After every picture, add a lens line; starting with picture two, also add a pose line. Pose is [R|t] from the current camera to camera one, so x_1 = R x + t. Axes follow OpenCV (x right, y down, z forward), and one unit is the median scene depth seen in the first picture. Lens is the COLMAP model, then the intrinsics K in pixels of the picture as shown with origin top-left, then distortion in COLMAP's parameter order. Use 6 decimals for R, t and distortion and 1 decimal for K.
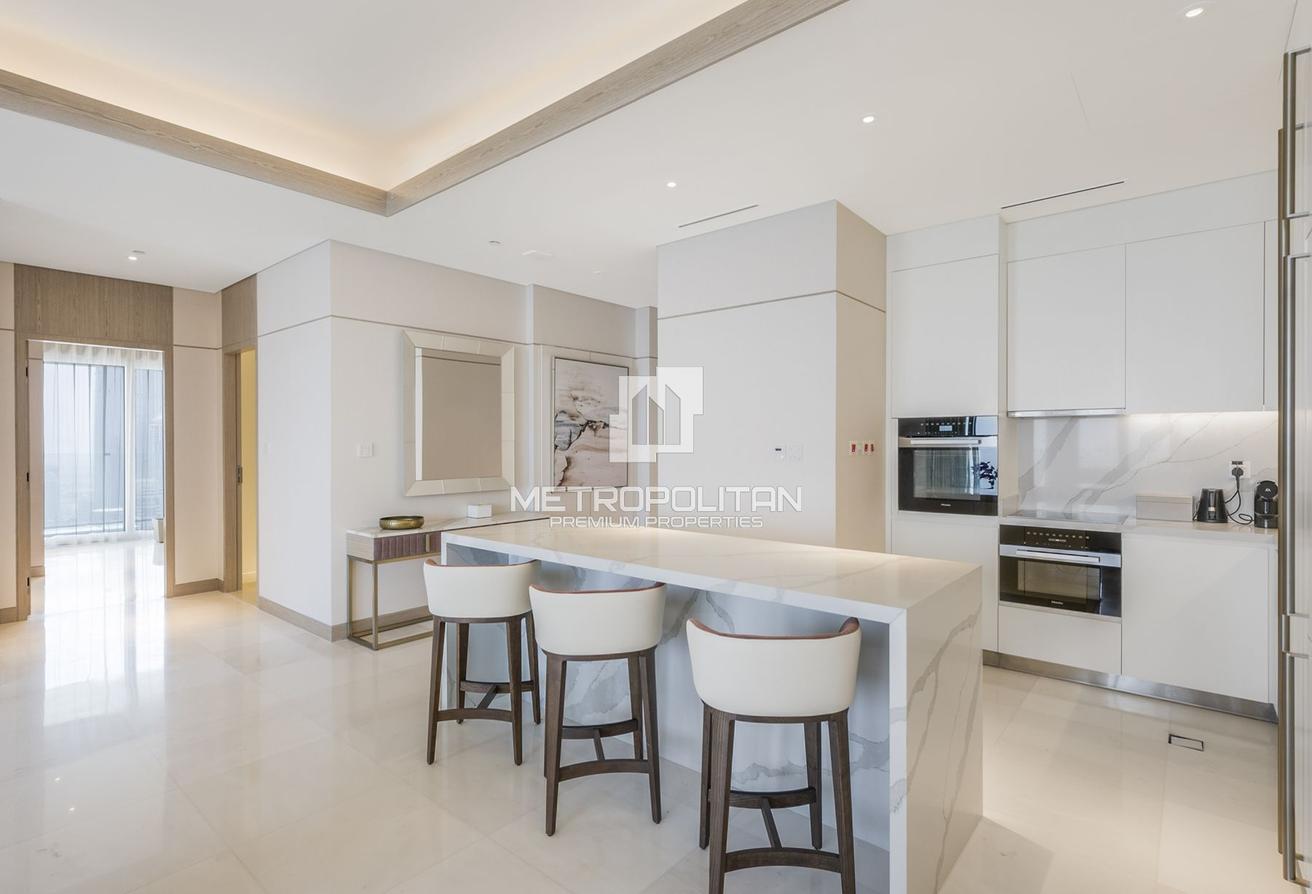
lens RADIAL K [[648.8, 0, 660.3], [0, 648.8, 449.2], [0, 0, 1]] dist [0.035583, -0.026613]
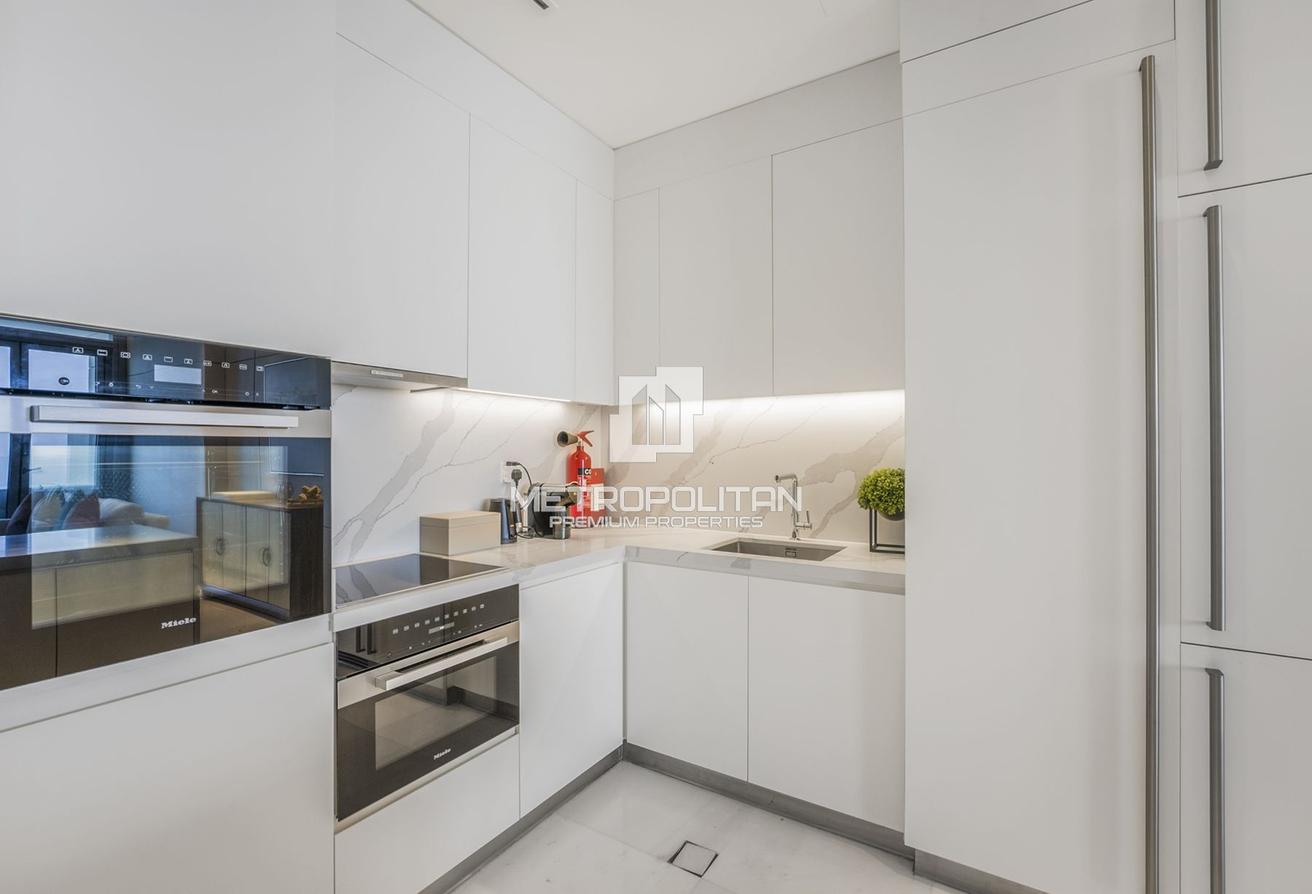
lens RADIAL K [[577.4, 0, 659.8], [0, 577.4, 444.4], [0, 0, 1]] dist [-0.000261, 0.000945]
pose [[-0.131140, 0.009787, 0.991316, 0.133043], [0.012746, 0.999885, -0.008186, 0.005626], [-0.991282, 0.011562, -0.131250, 0.782035]]
